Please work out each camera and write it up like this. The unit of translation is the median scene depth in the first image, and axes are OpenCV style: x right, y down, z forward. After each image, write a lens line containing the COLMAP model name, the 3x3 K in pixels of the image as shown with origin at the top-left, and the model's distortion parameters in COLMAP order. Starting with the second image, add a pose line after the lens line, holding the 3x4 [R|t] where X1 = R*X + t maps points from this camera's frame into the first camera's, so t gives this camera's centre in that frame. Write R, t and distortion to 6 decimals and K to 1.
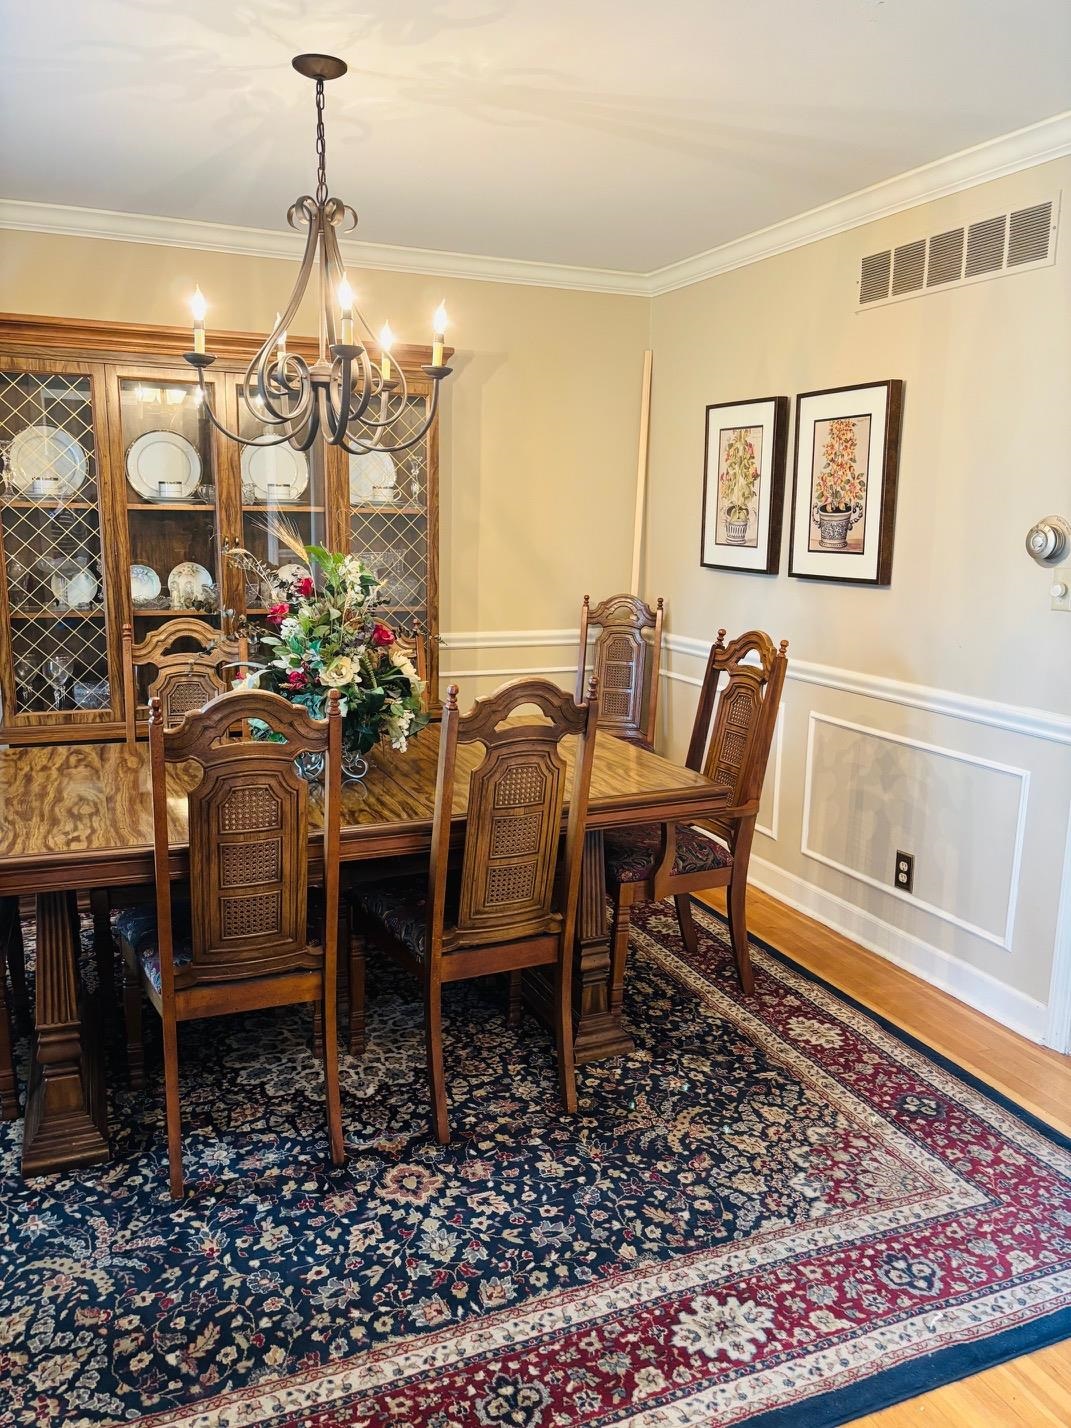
lens RADIAL K [[1075.5, 0, 533.8], [0, 1075.5, 716.5], [0, 0, 1]] dist [0.033954, -0.040758]
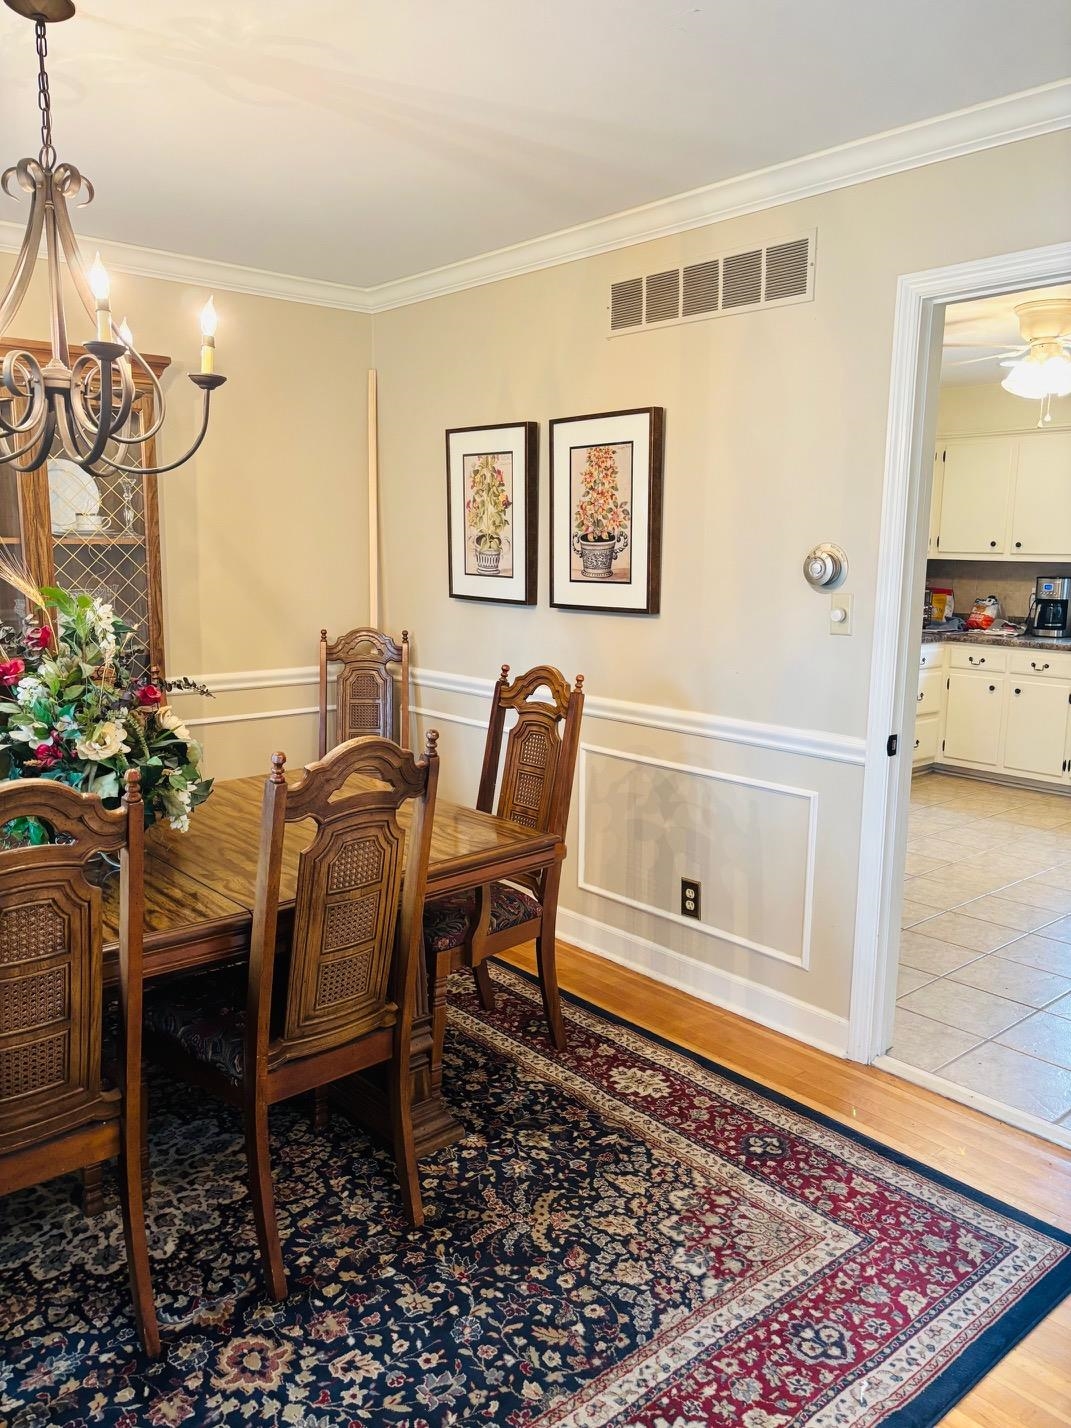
lens RADIAL K [[1075.5, 0, 531.8], [0, 1075.5, 718.3], [0, 0, 1]] dist [0.033954, -0.040758]
pose [[0.951898, -0.057865, 0.300901, -0.112960], [0.064005, 0.997893, -0.010579, -0.028587], [-0.299655, 0.029329, 0.953597, 0.118577]]
